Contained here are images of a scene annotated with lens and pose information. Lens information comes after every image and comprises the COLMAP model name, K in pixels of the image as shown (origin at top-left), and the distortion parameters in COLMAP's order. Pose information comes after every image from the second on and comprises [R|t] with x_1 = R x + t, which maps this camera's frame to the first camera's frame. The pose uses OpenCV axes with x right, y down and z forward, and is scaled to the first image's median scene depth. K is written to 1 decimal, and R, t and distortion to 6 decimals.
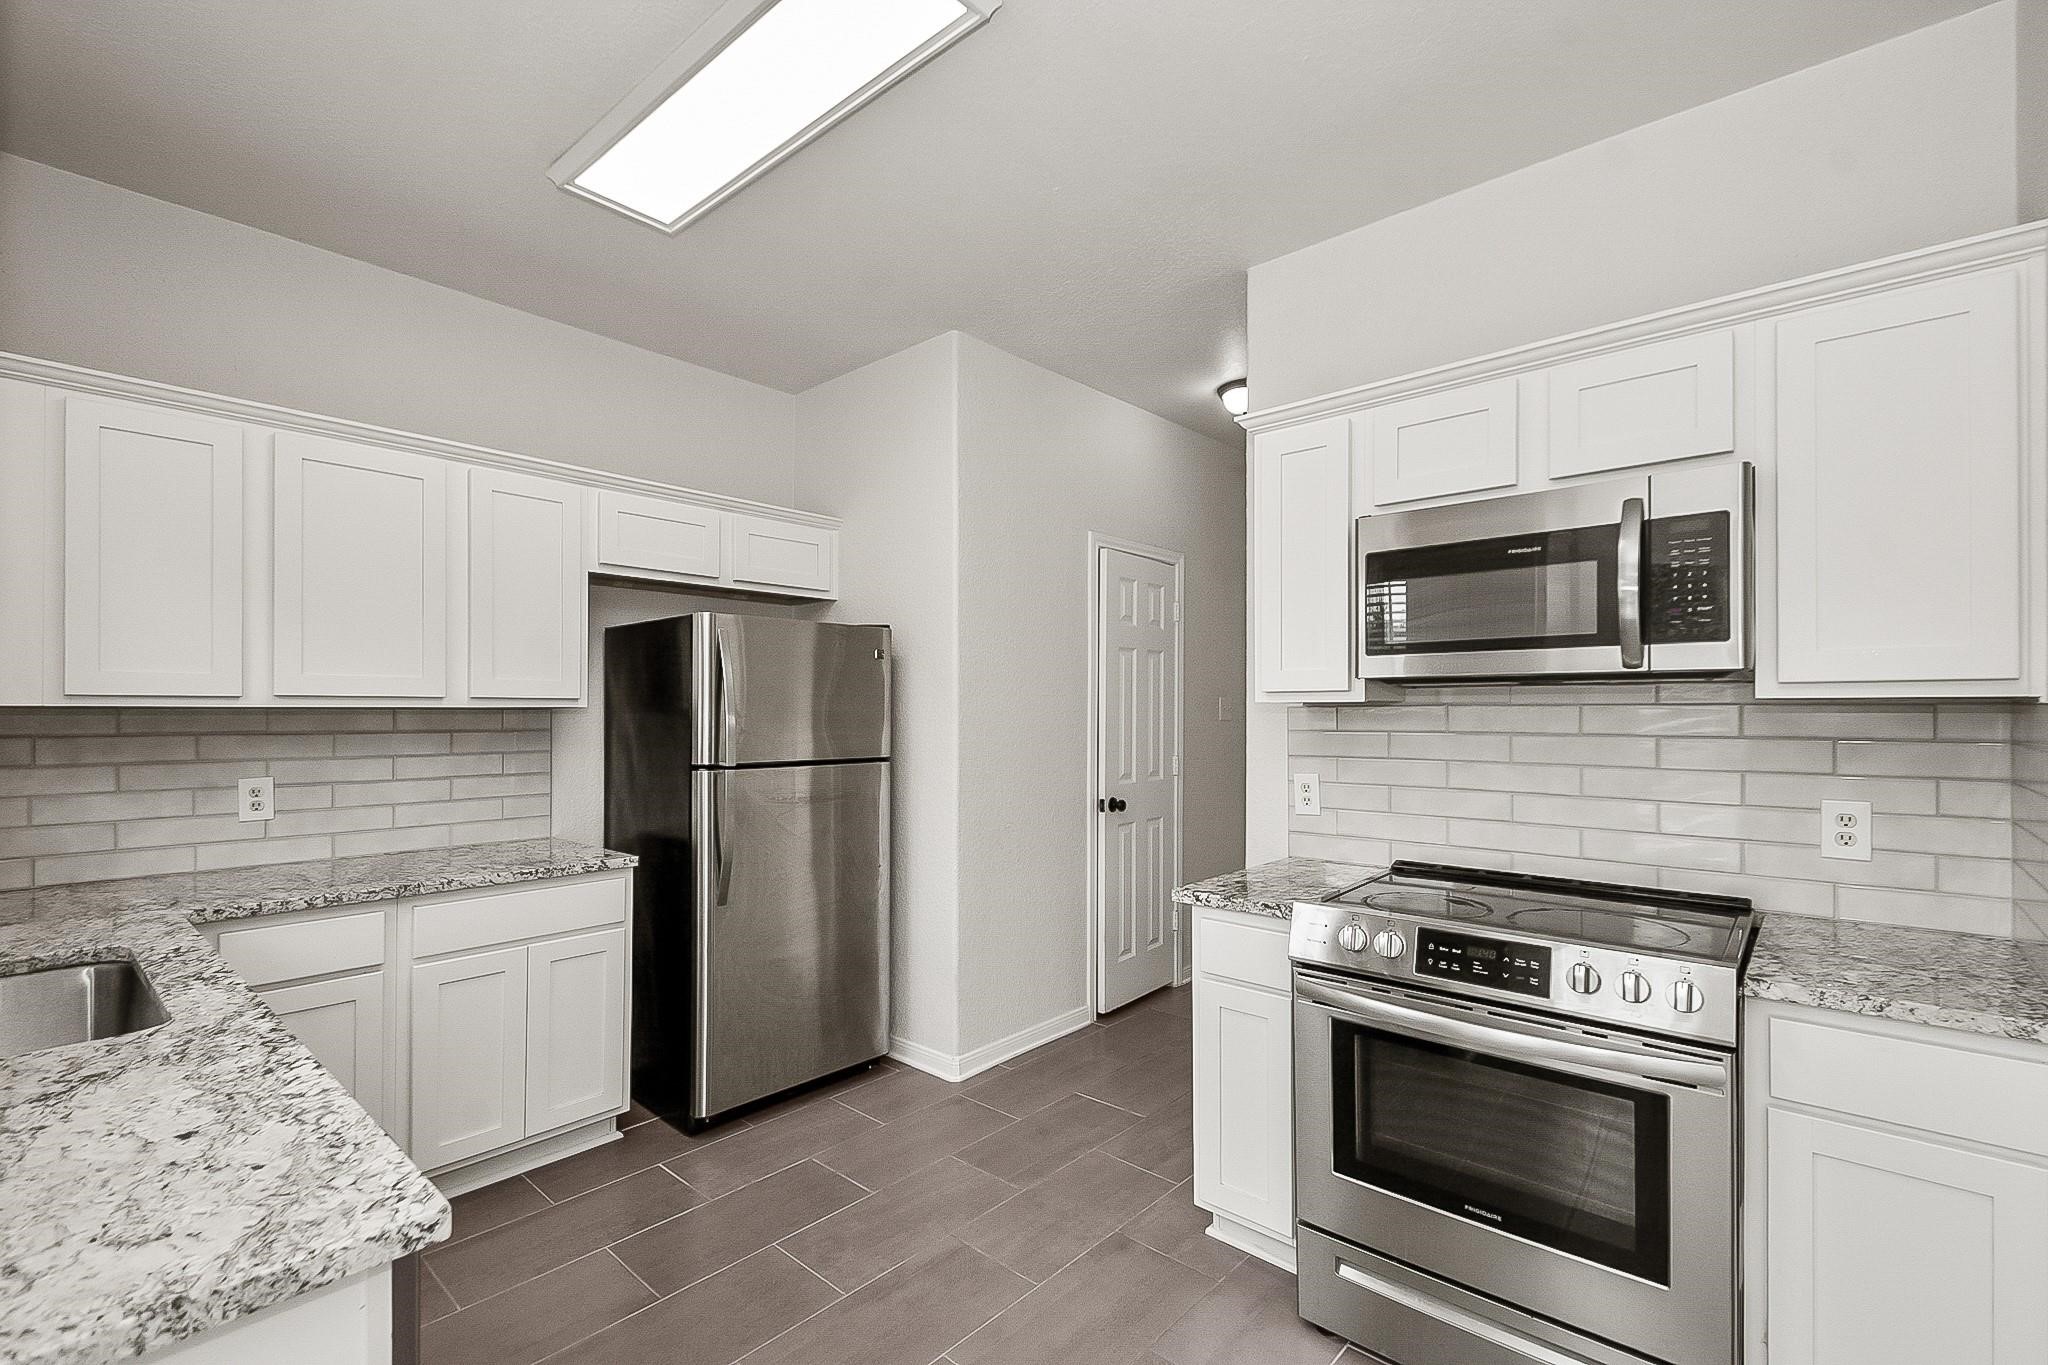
lens RADIAL K [[890.8, 0, 1026.1], [0, 890.8, 708.9], [0, 0, 1]] dist [0.015105, -0.000169]
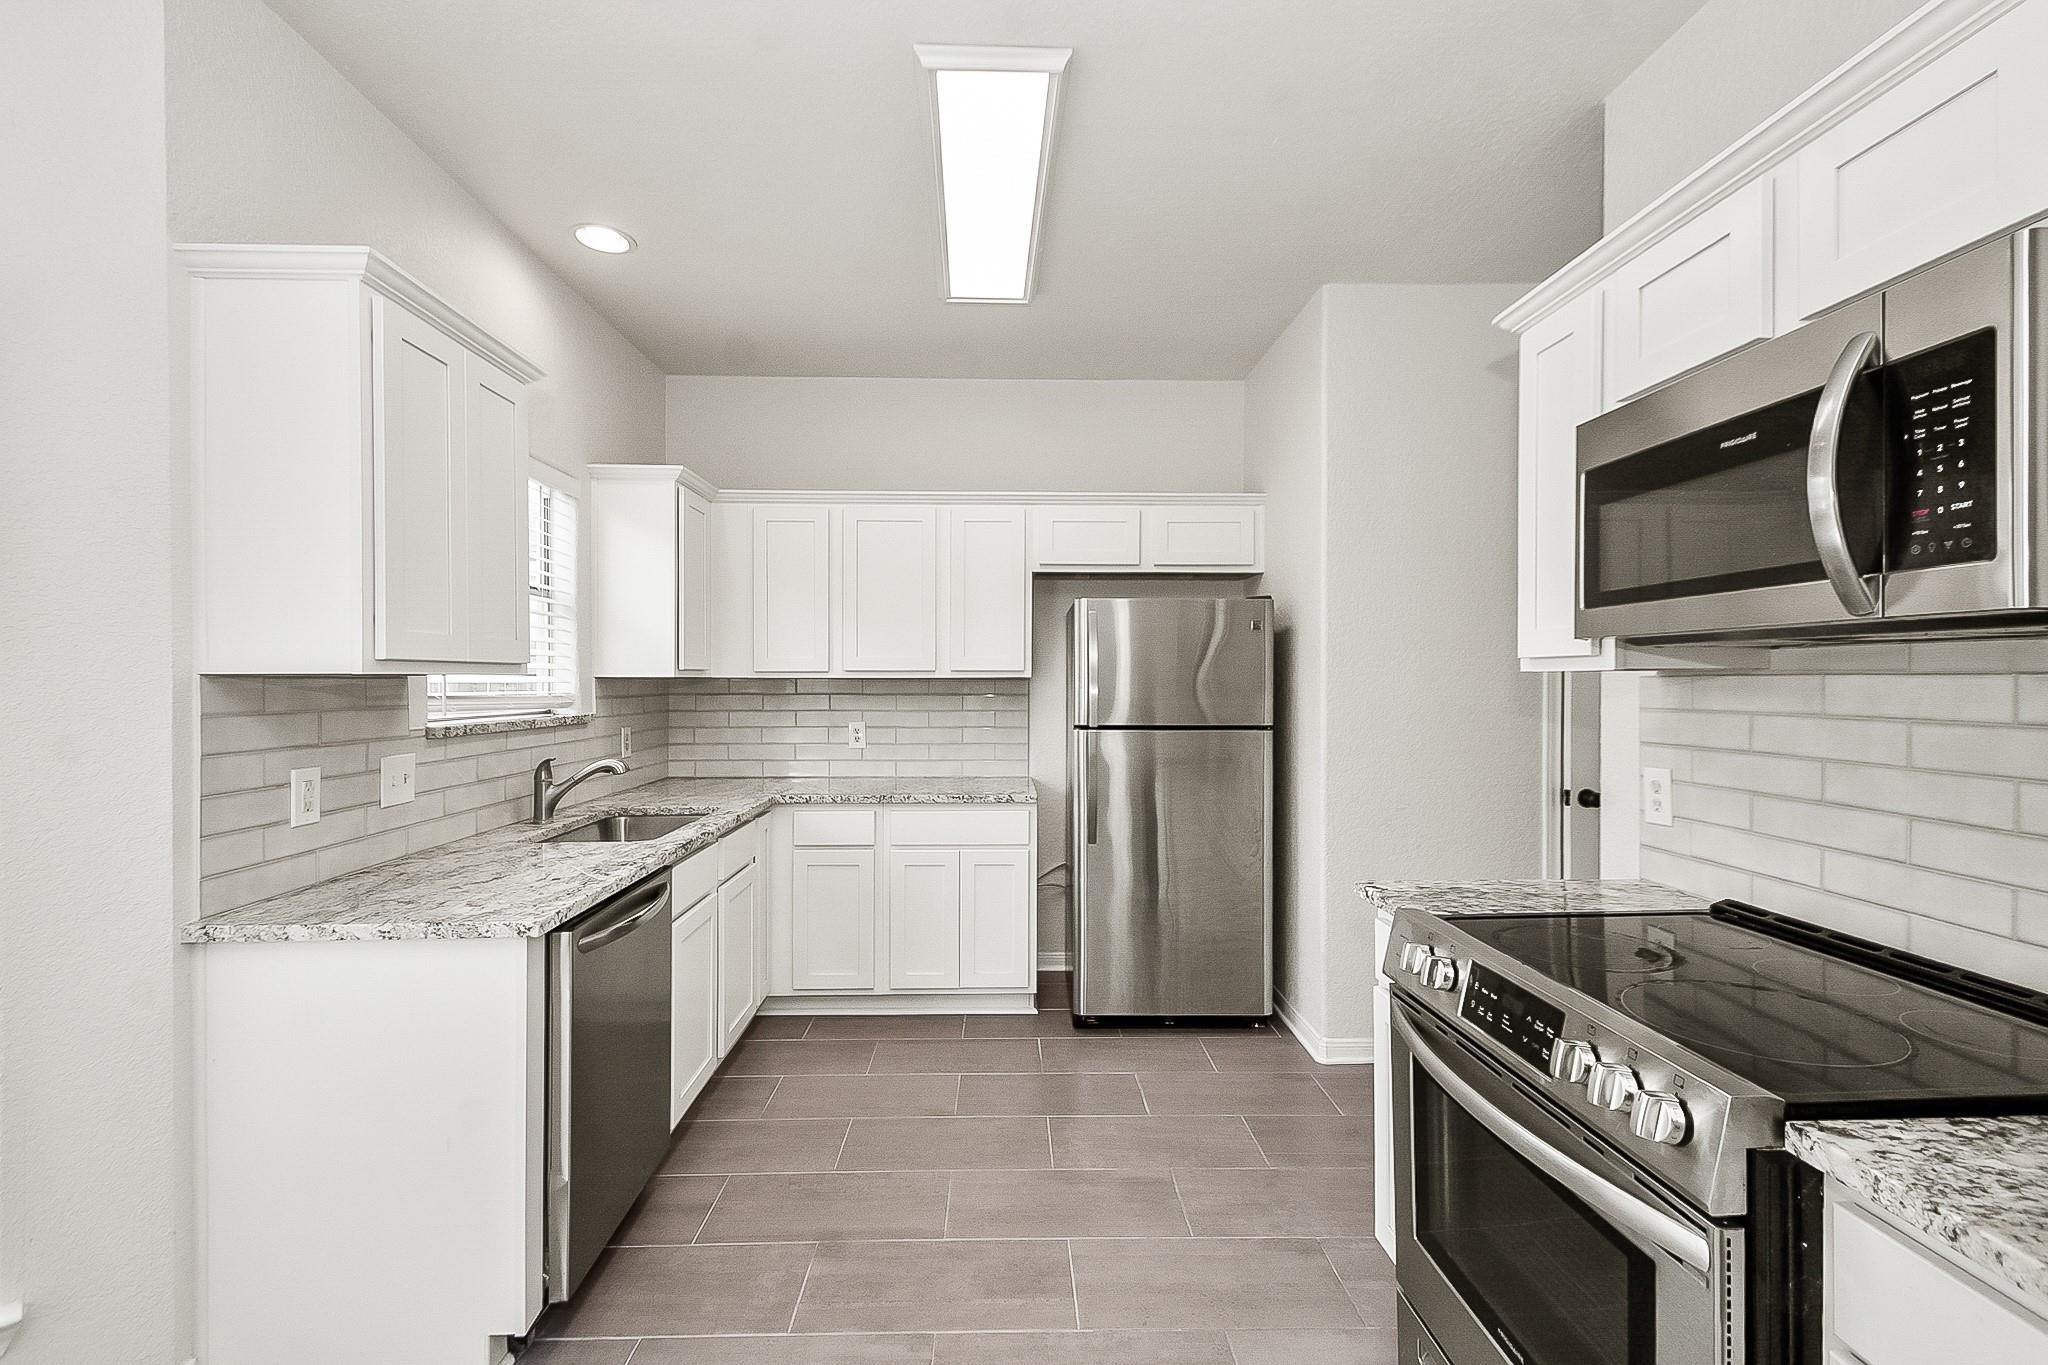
lens RADIAL K [[911.1, 0, 1024.0], [0, 911.1, 682.5], [0, 0, 1]] dist [0.001759, -0.000225]
pose [[0.675622, 0.003346, -0.737240, 0.557630], [0.002674, 0.999972, 0.006989, -0.004181], [0.737243, -0.006693, 0.675594, 0.124223]]
